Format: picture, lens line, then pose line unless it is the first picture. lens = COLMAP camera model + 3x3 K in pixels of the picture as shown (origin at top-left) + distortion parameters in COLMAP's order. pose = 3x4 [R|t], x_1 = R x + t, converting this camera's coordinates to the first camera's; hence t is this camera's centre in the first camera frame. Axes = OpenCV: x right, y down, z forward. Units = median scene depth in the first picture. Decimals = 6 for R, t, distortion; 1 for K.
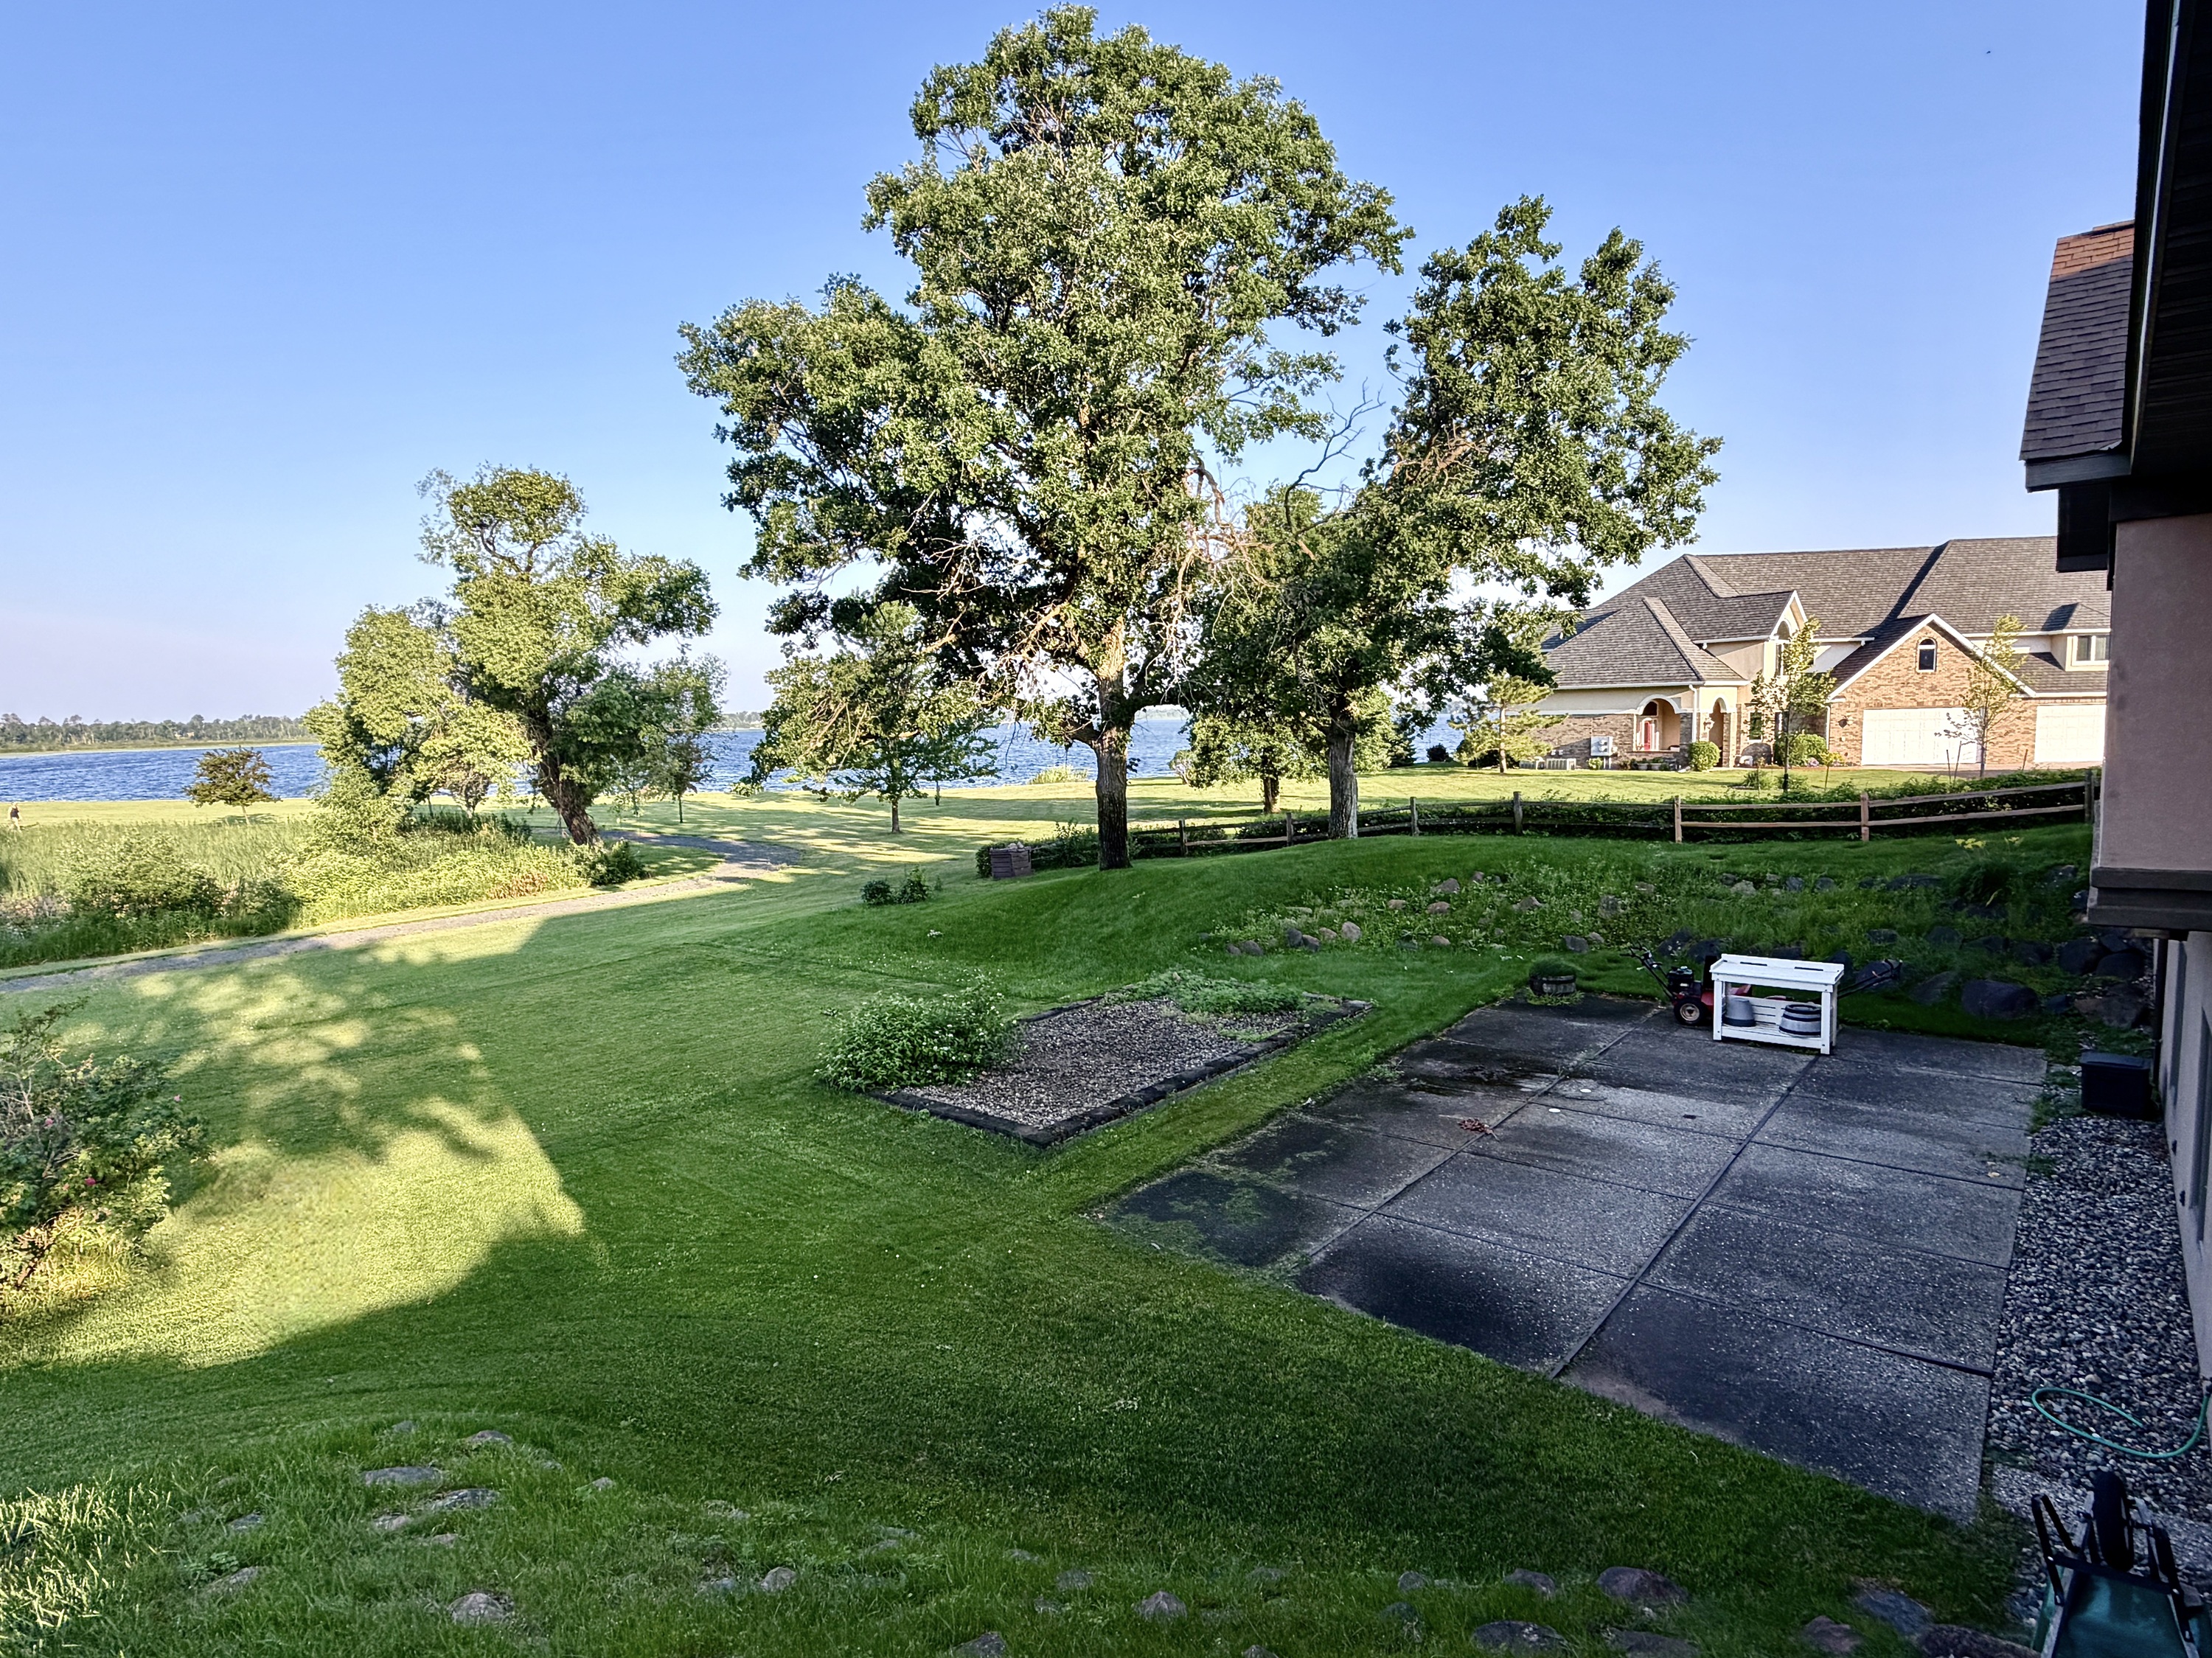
lens RADIAL K [[1154.3, 0, 1106.0], [0, 1154.3, 829.0], [0, 0, 1]] dist [0.004829, 0.000491]
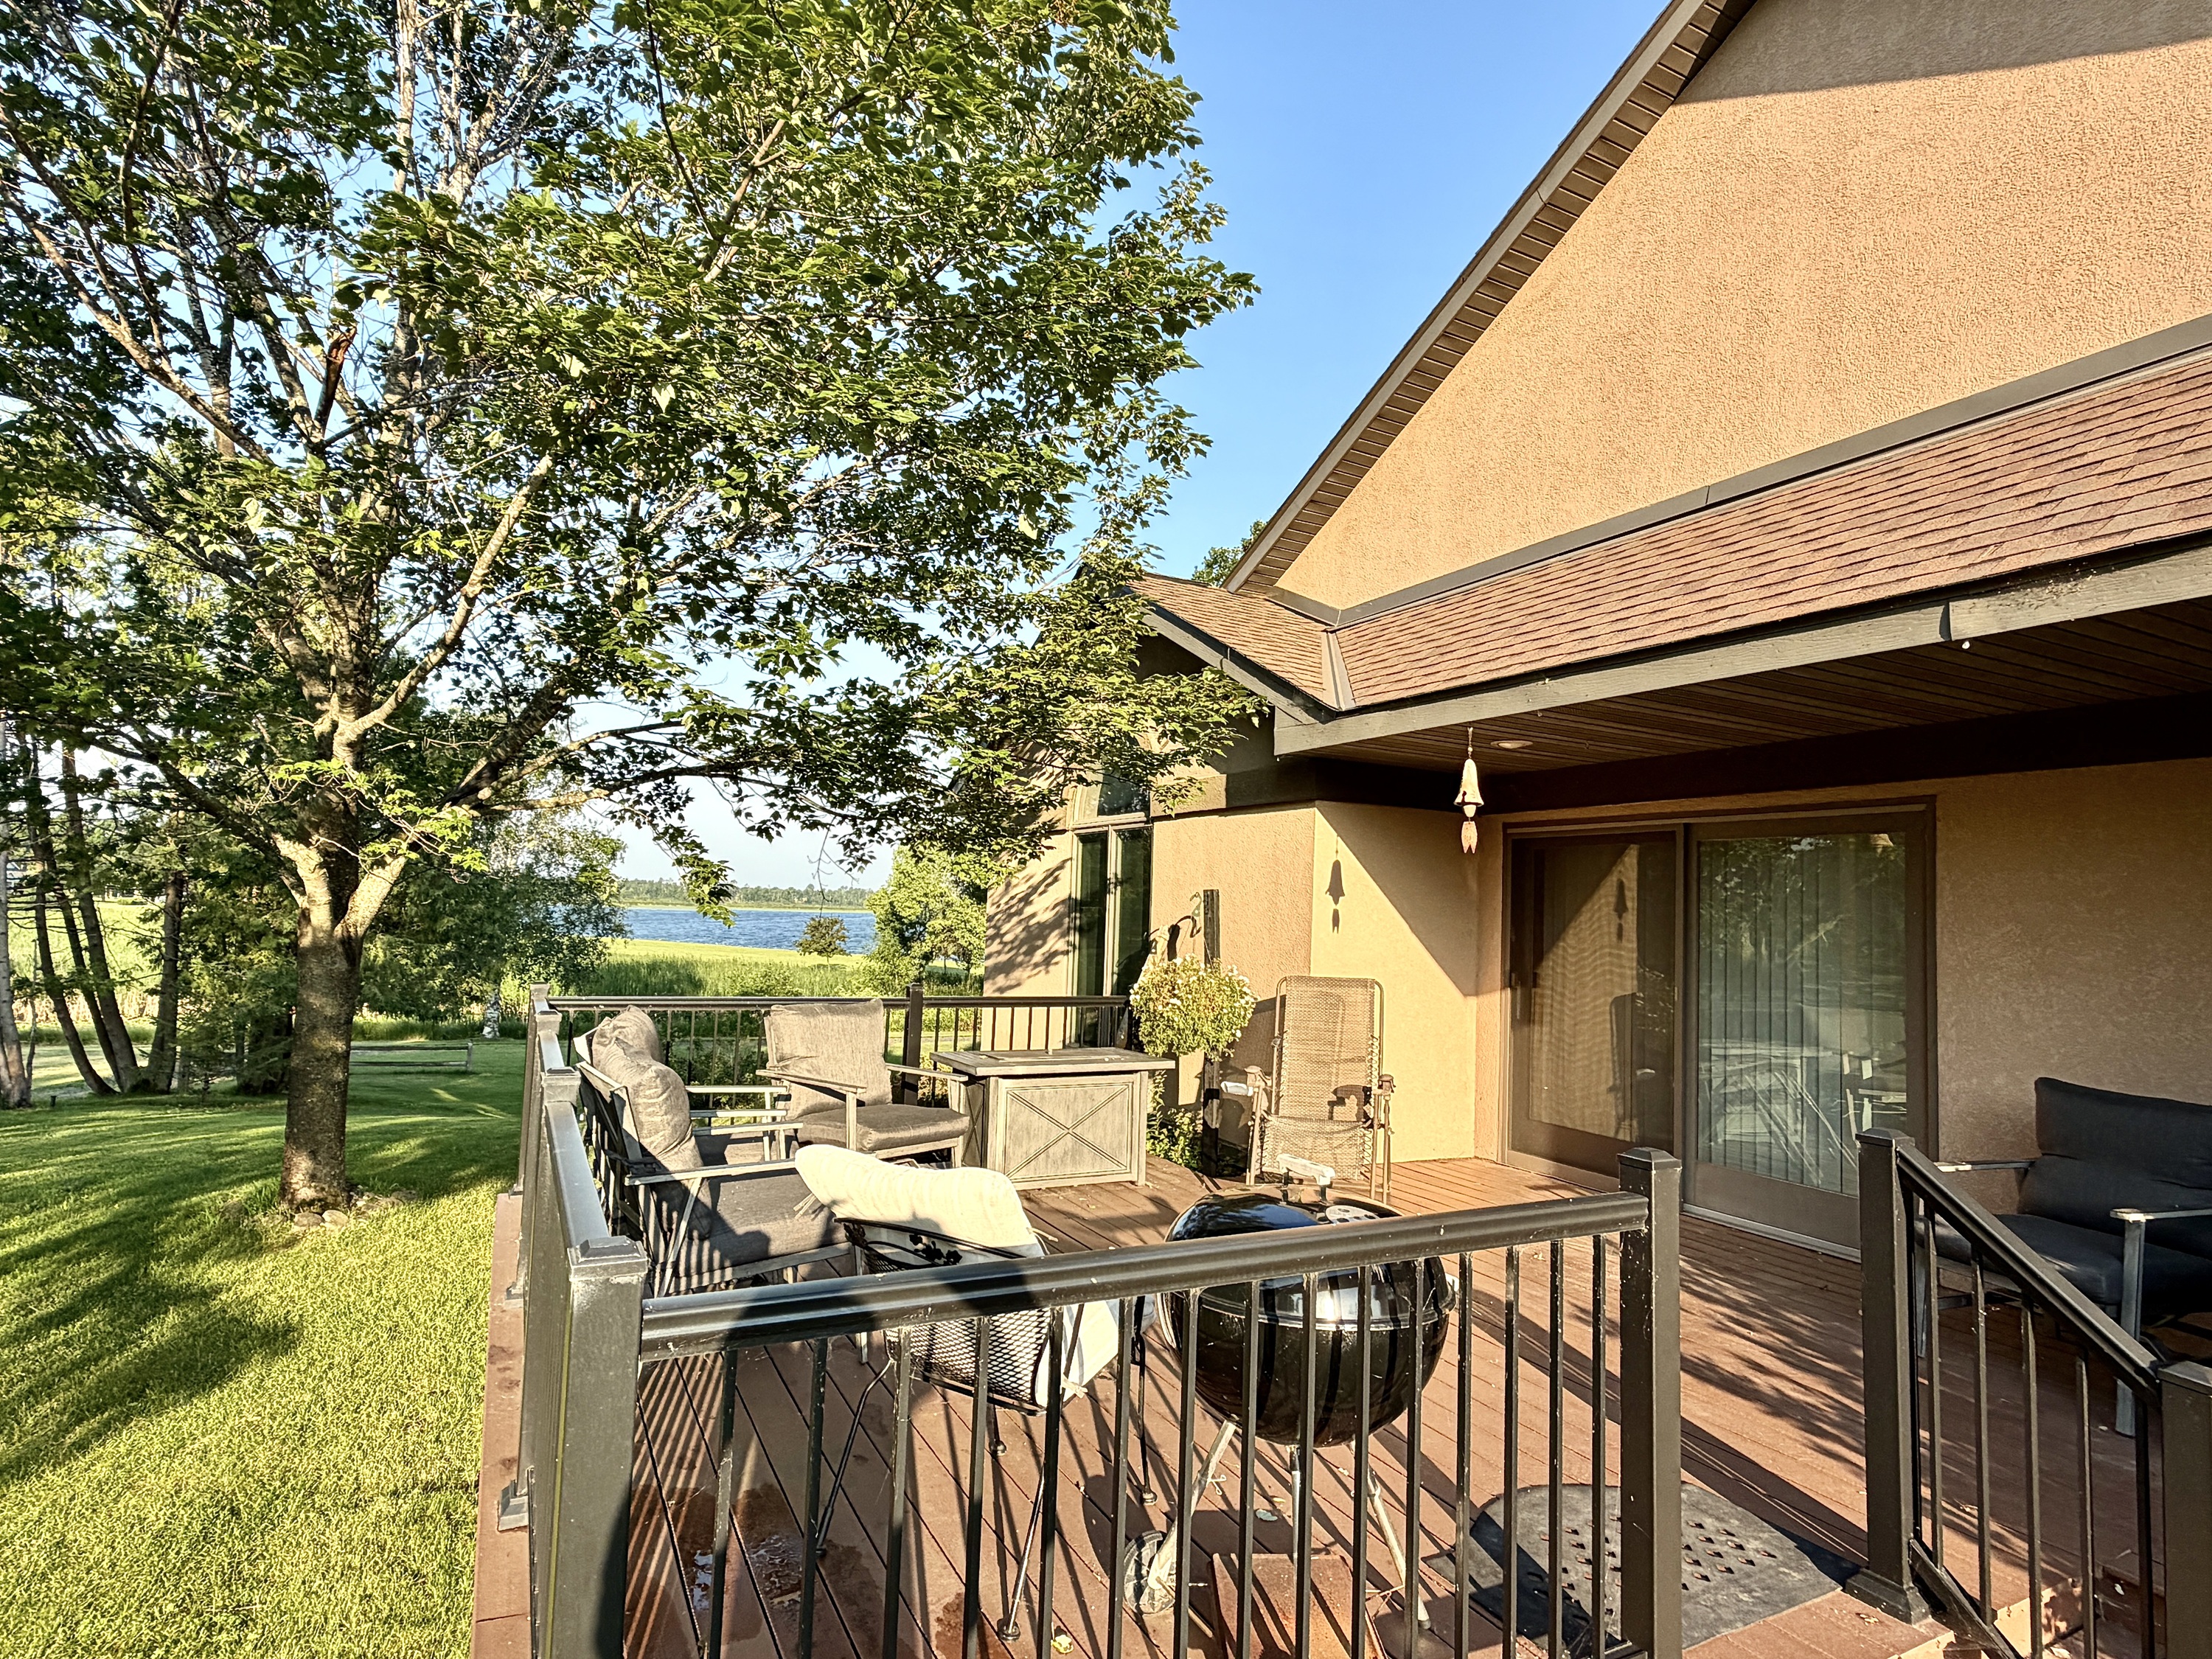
lens RADIAL K [[1154.3, 0, 1106.0], [0, 1154.3, 829.5], [0, 0, 1]] dist [0.004829, 0.000491]
pose [[0.914377, 0.029961, -0.403754, 0.233361], [-0.098501, 0.983756, -0.150073, 0.008553], [0.392699, 0.176994, 0.902475, -0.298860]]
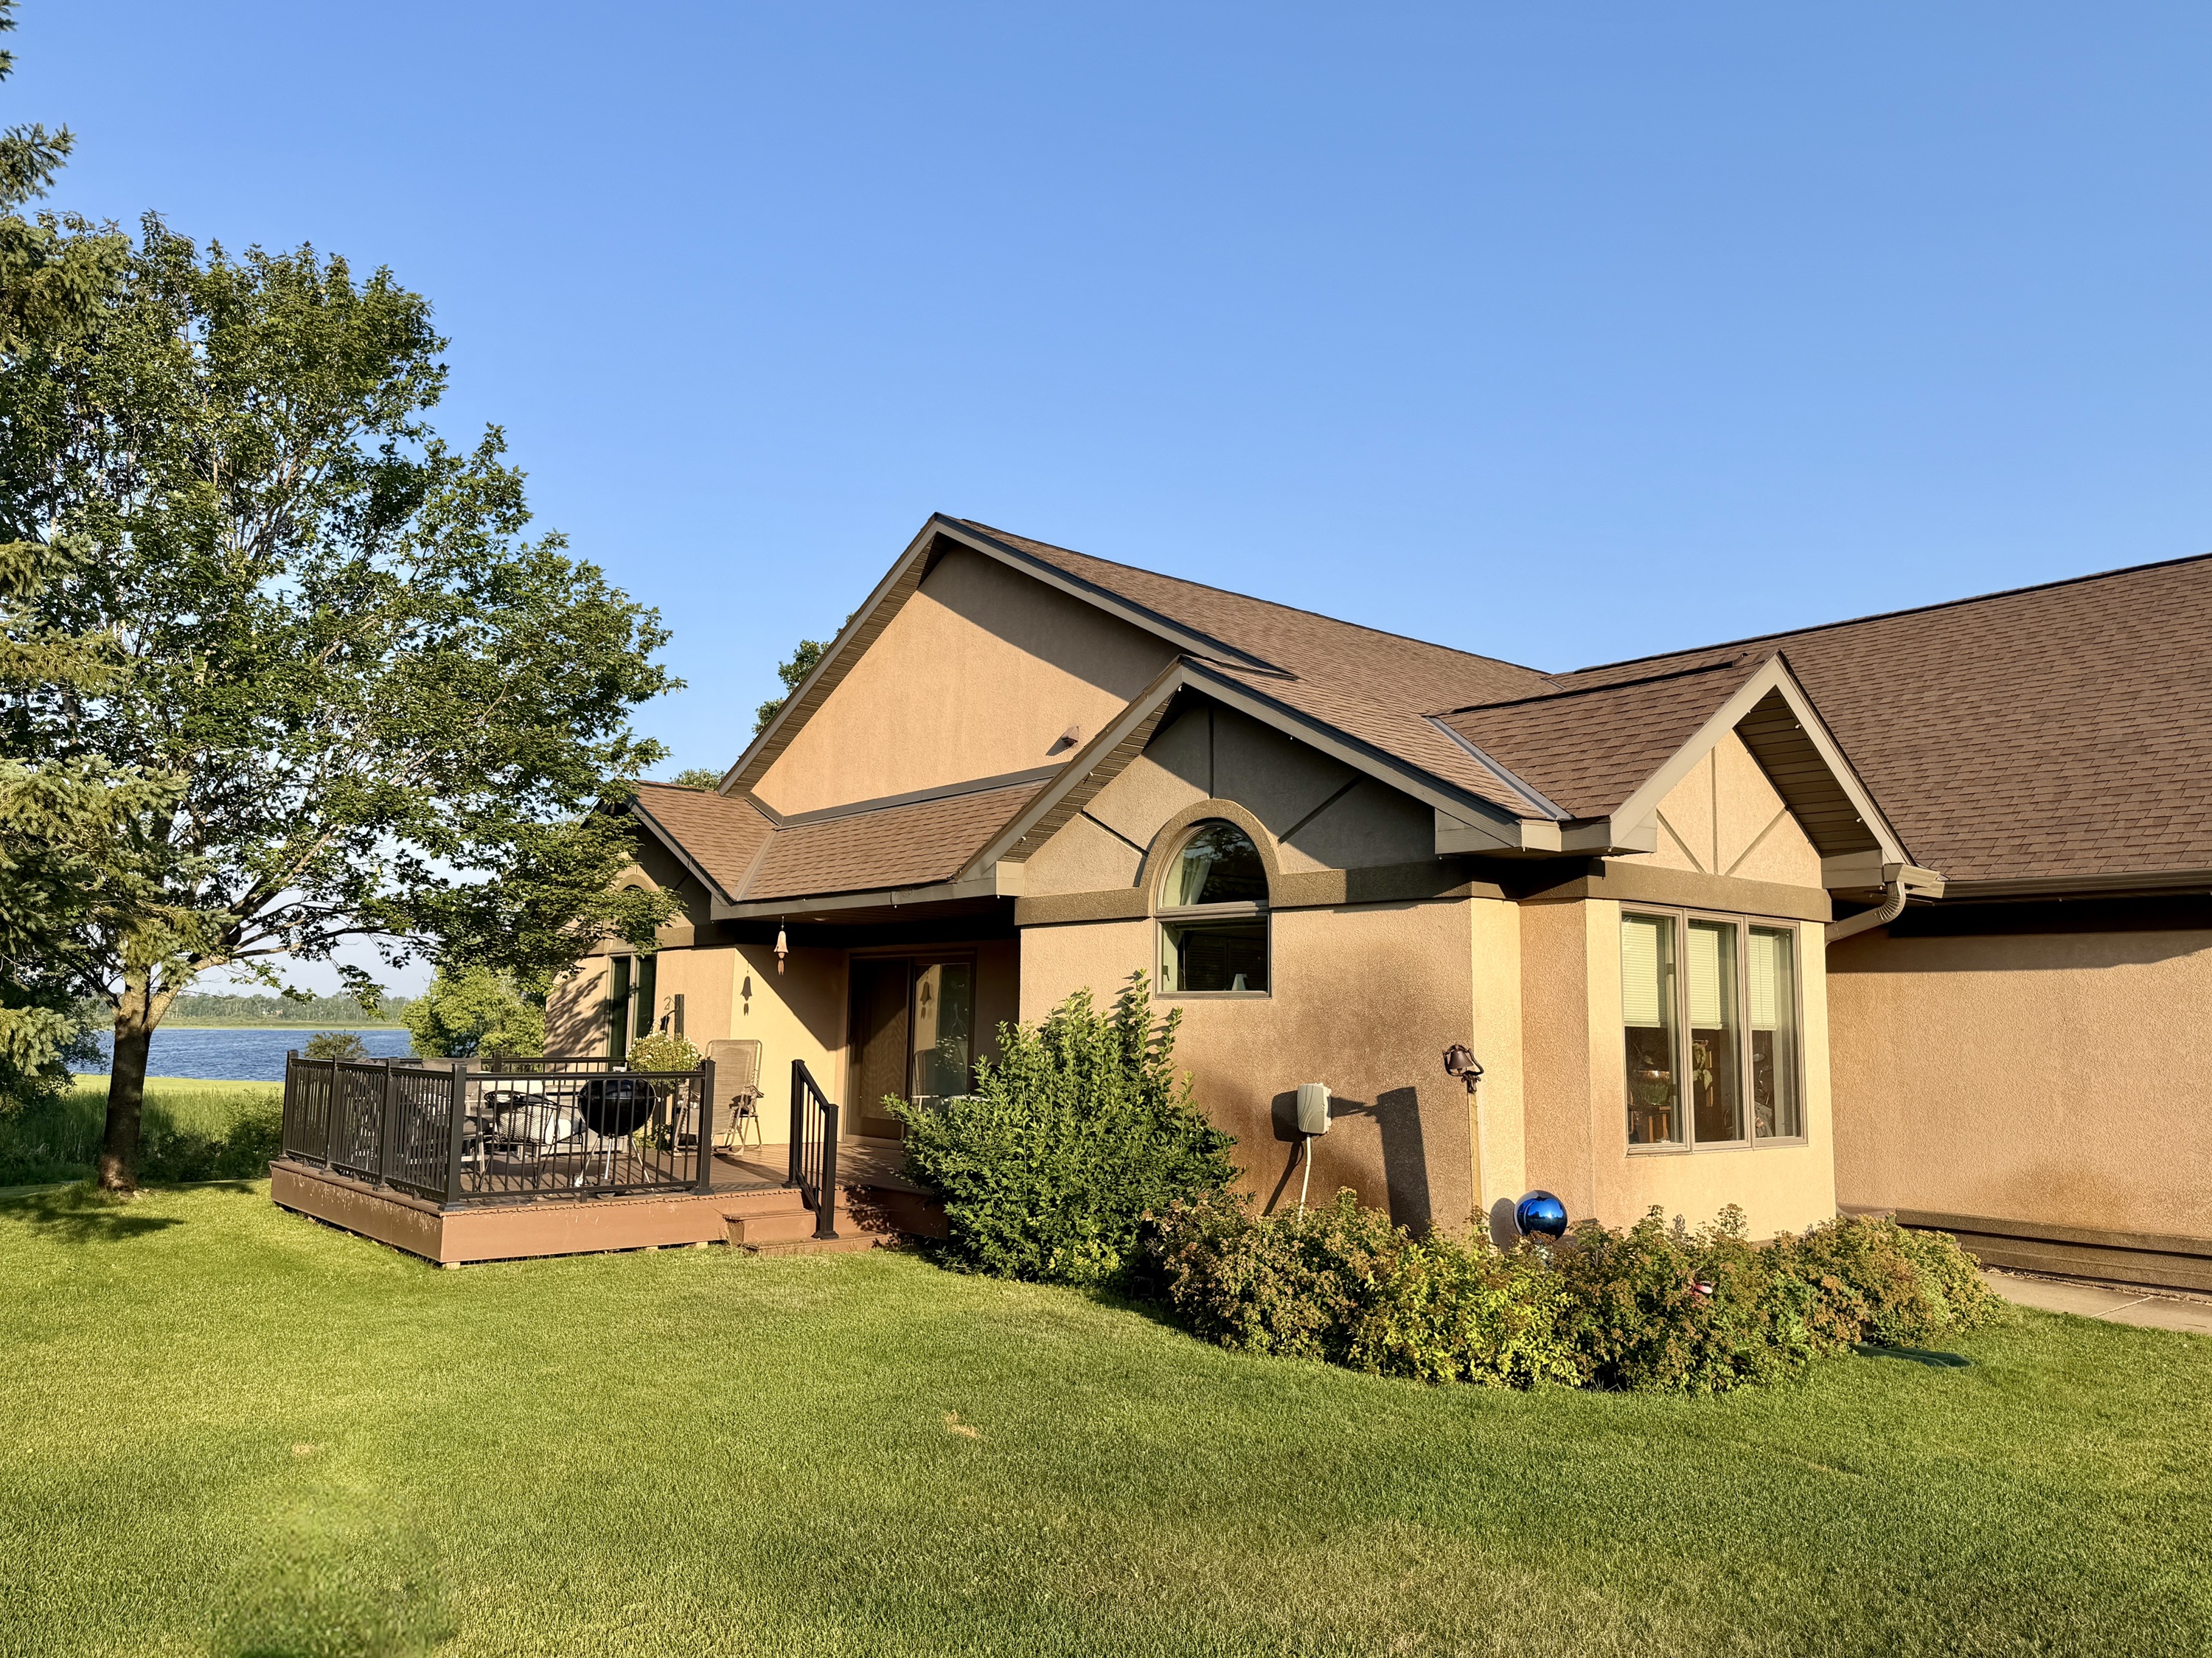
lens RADIAL K [[1547.5, 0, 1106.0], [0, 1547.5, 829.0], [0, 0, 1]] dist [0.149304, -0.227411]
pose [[0.982125, 0.016805, -0.187477, 0.434049], [-0.057617, 0.975037, -0.214435, 0.040232], [0.179194, 0.221404, 0.958577, -0.634186]]
